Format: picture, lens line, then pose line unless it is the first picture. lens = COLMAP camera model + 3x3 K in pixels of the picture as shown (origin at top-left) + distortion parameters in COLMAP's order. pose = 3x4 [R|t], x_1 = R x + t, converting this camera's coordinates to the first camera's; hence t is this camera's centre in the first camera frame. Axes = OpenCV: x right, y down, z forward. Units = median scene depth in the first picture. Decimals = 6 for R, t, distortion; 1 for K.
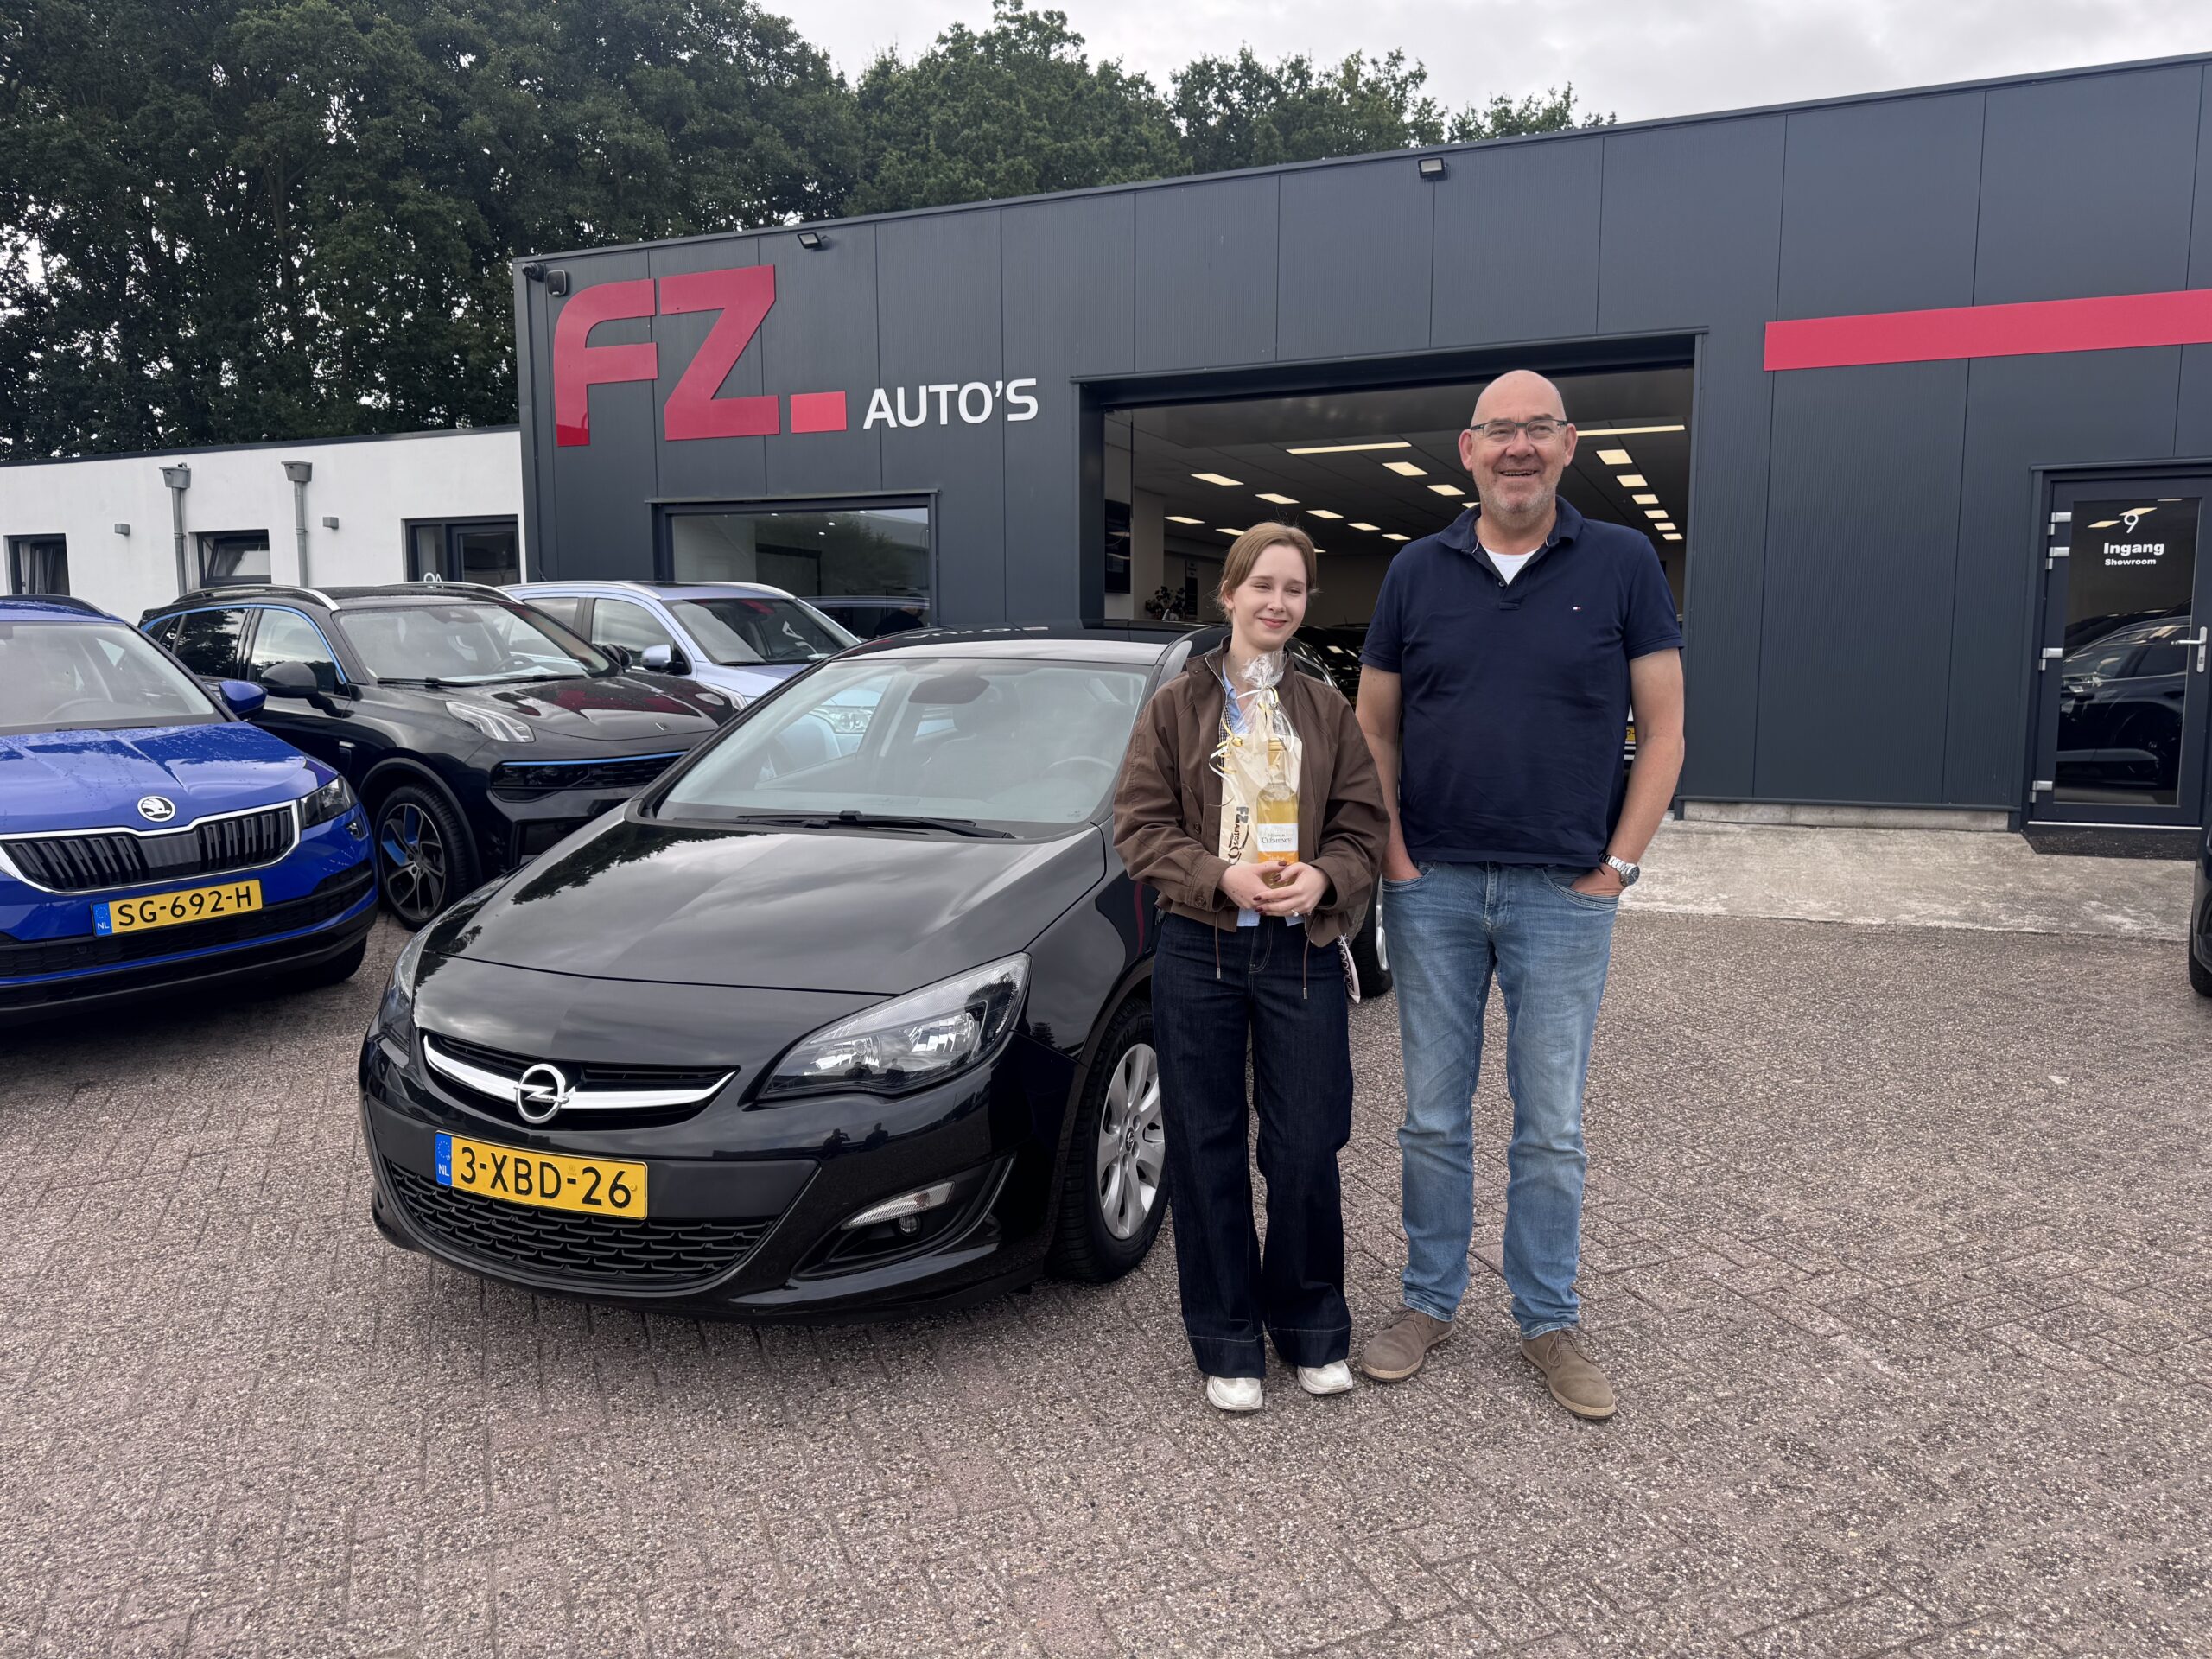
lens RADIAL K [[1572.9, 0, 1107.4], [0, 1572.9, 829.9], [0, 0, 1]] dist [0.036975, -0.045658]
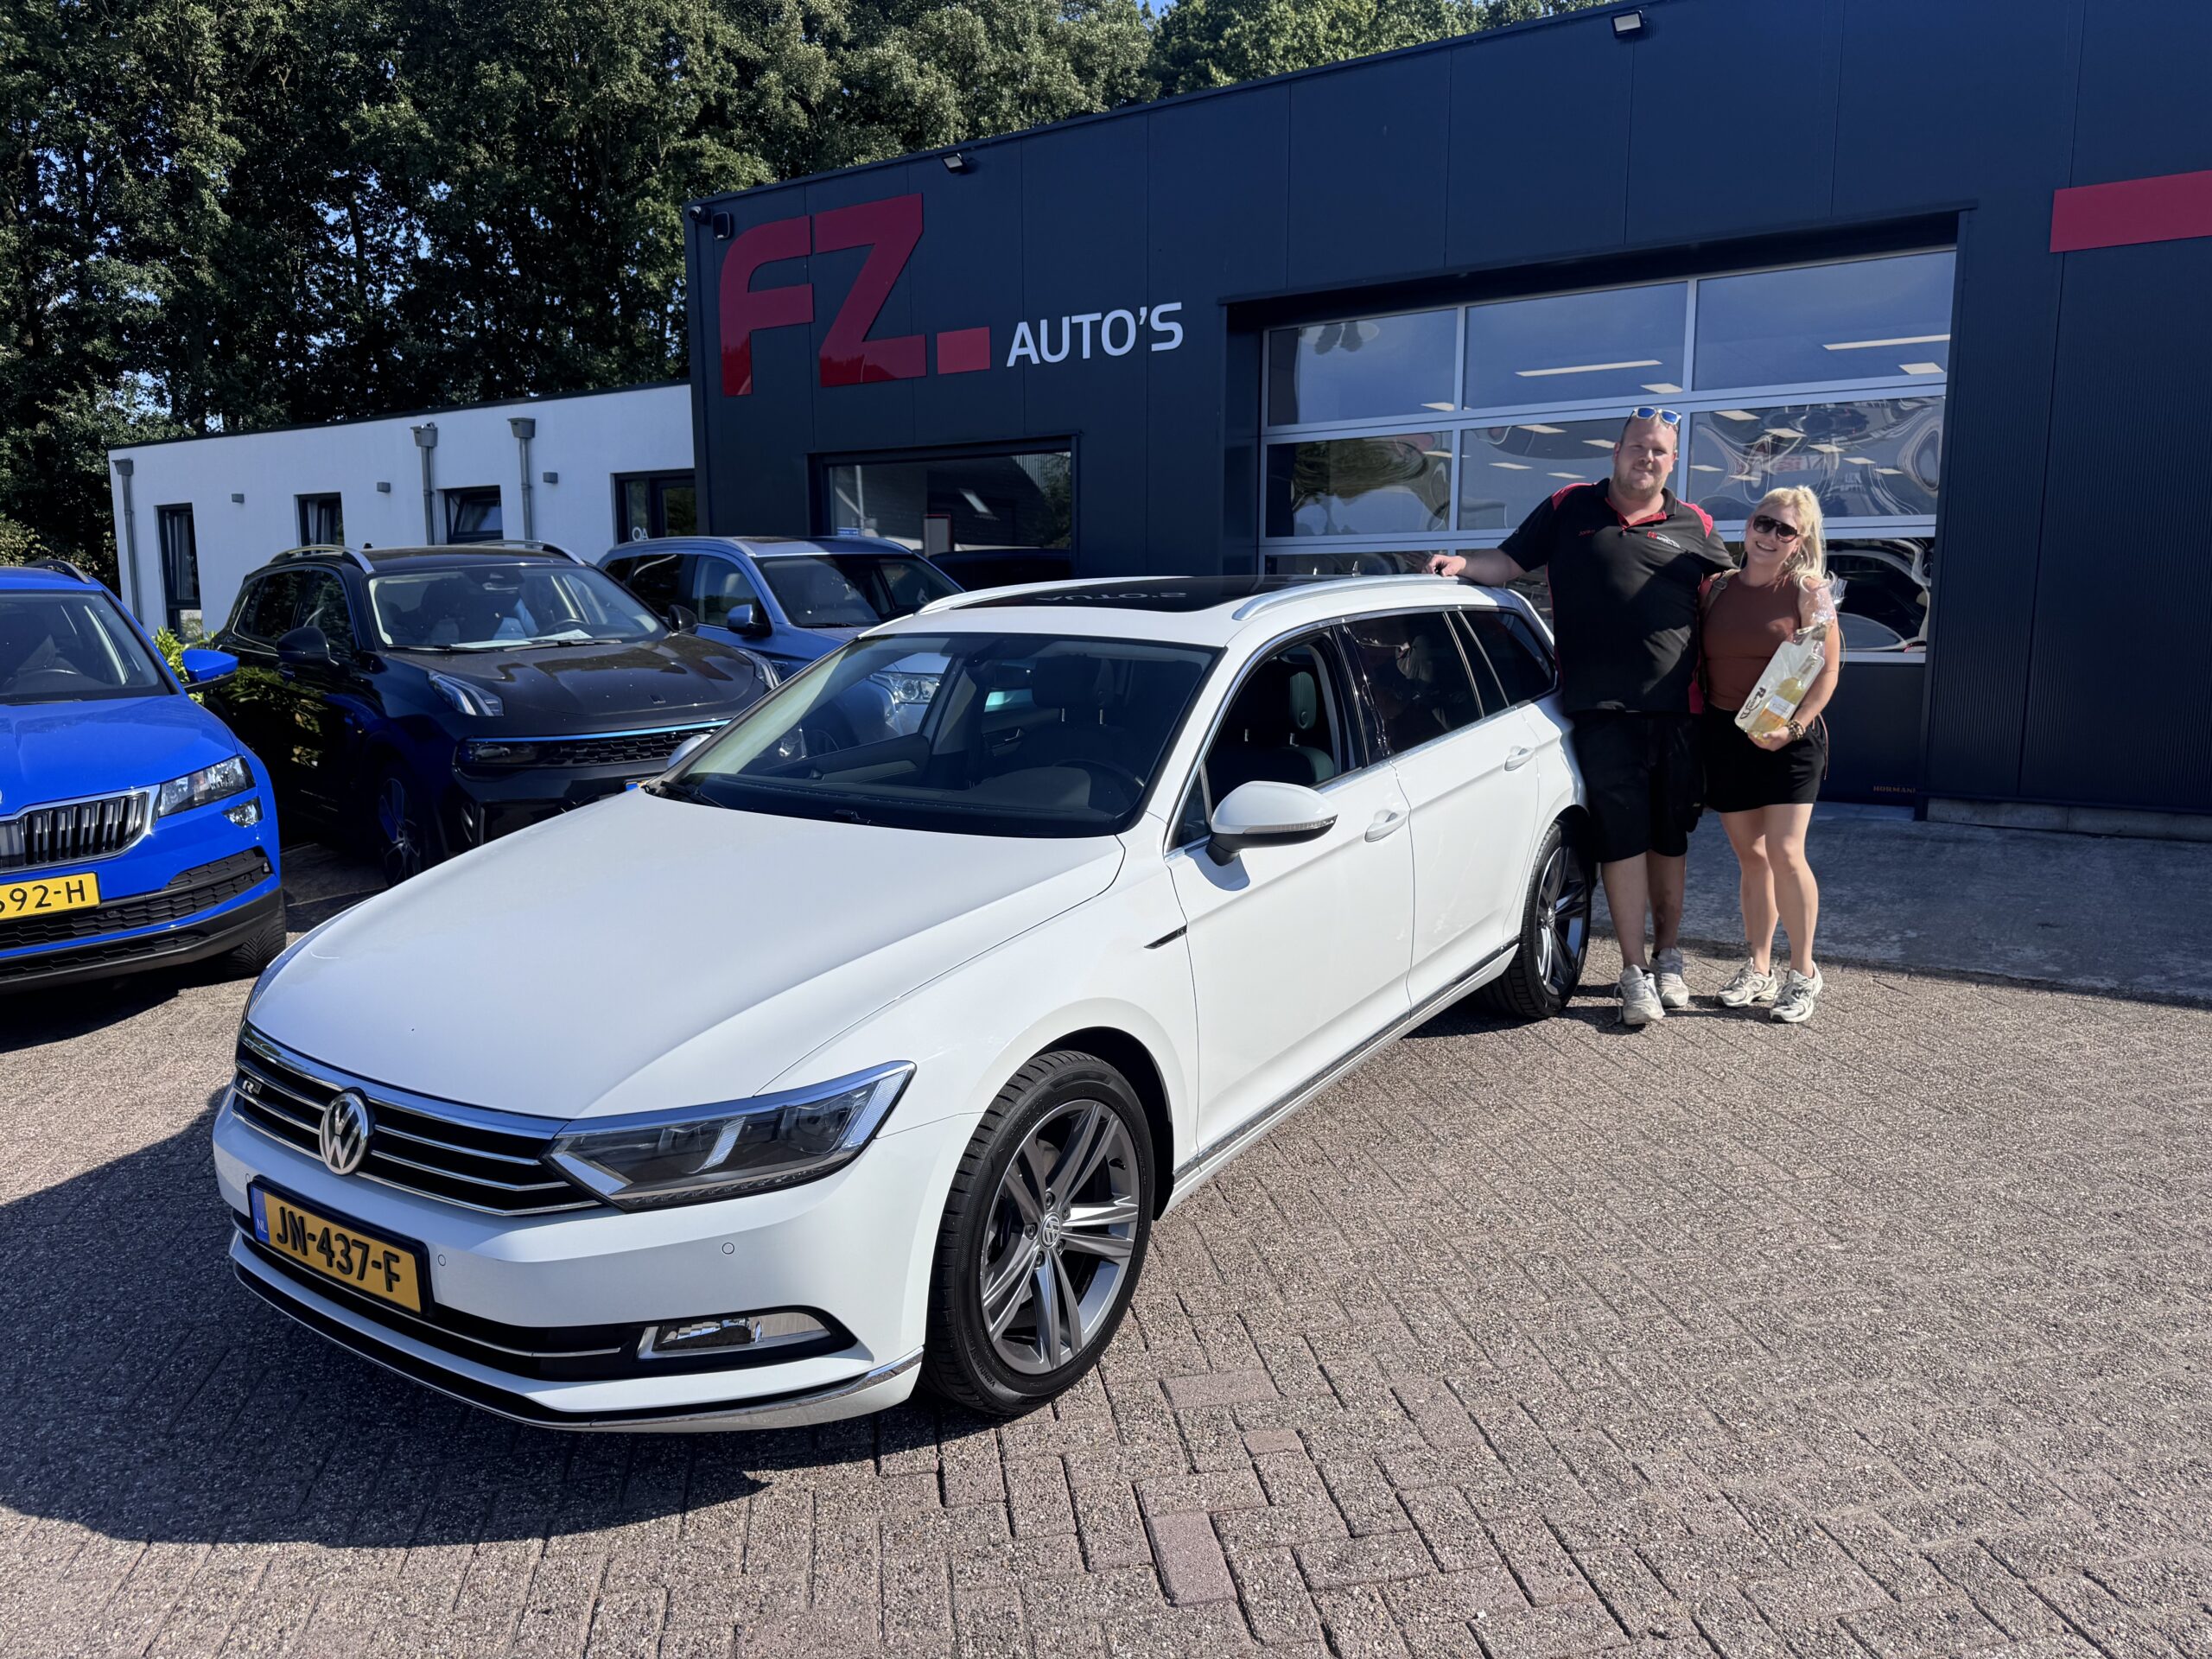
lens RADIAL K [[1572.9, 0, 1101.1], [0, 1572.9, 827.4], [0, 0, 1]] dist [0.036975, -0.045658]
pose [[0.976033, 0.030174, -0.215521, 0.098234], [-0.022753, 0.999062, 0.036834, -0.017599], [0.216431, -0.031048, 0.975804, 0.091210]]
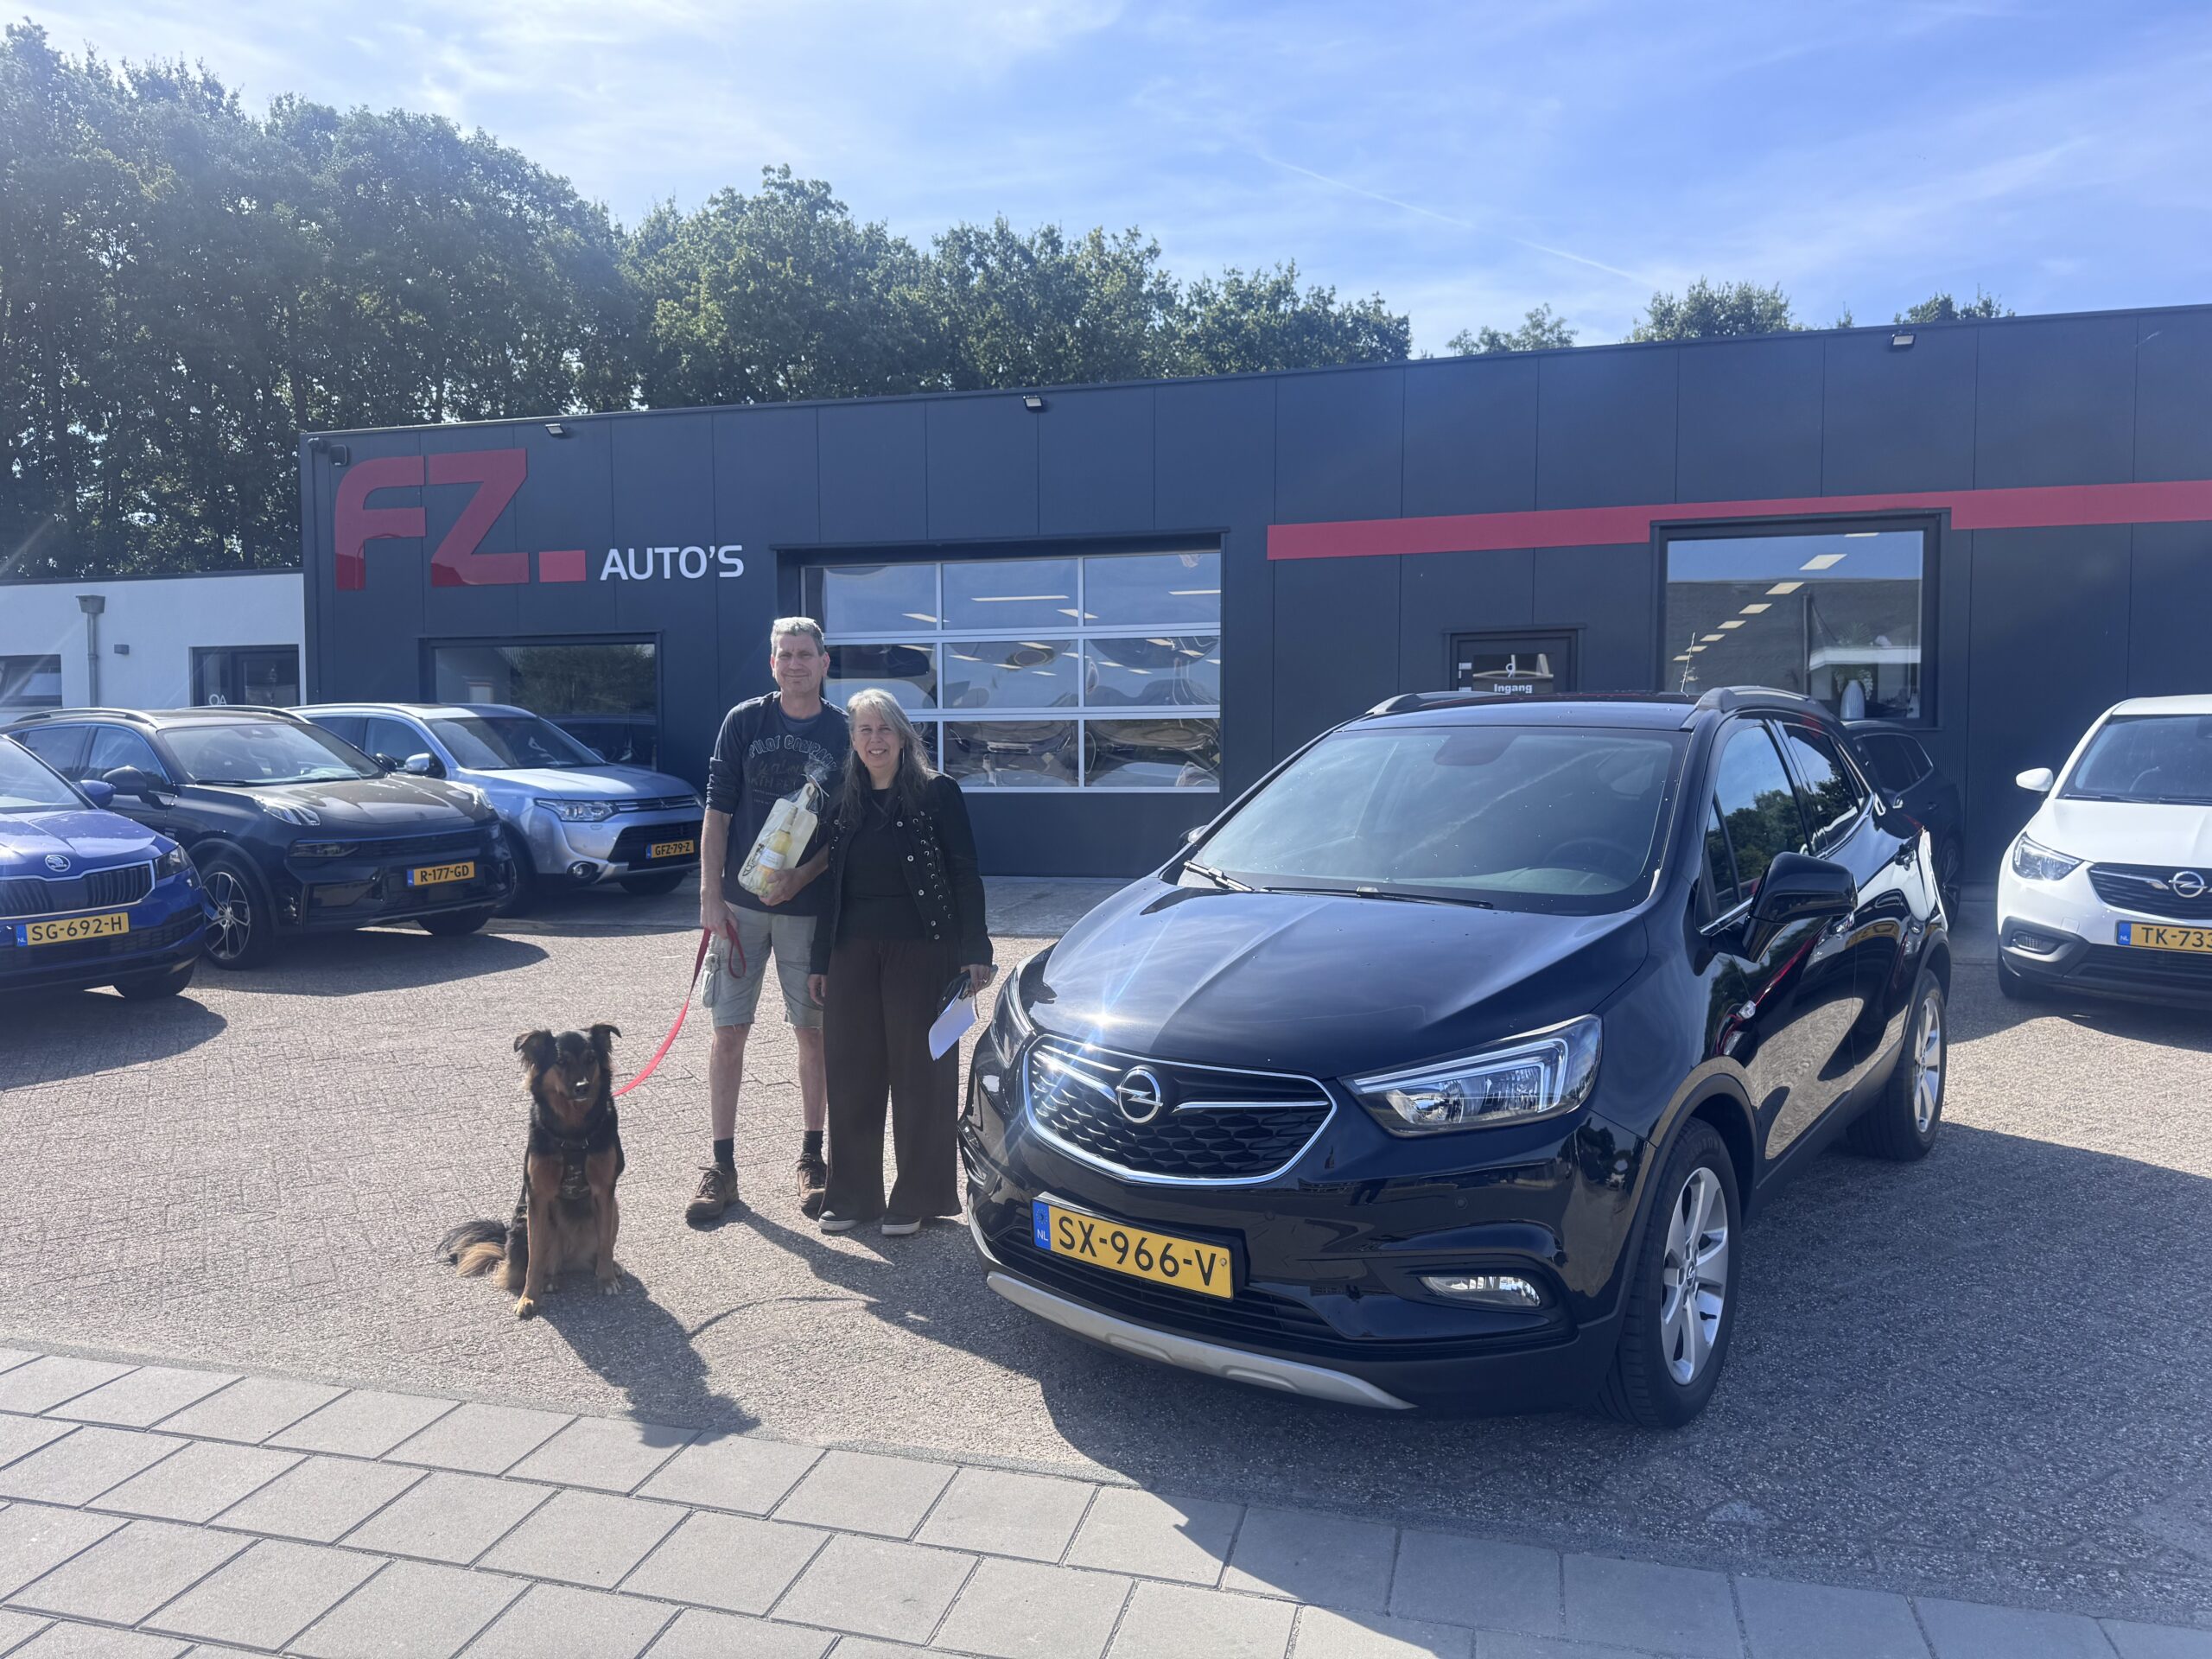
lens RADIAL K [[1572.9, 0, 1114.9], [0, 1572.9, 834.3], [0, 0, 1]] dist [0.036975, -0.045658]
pose [[0.991442, -0.007038, 0.130362, 0.073936], [0.016037, 0.997549, -0.068108, 0.030556], [-0.129563, 0.069616, 0.989124, -0.235508]]
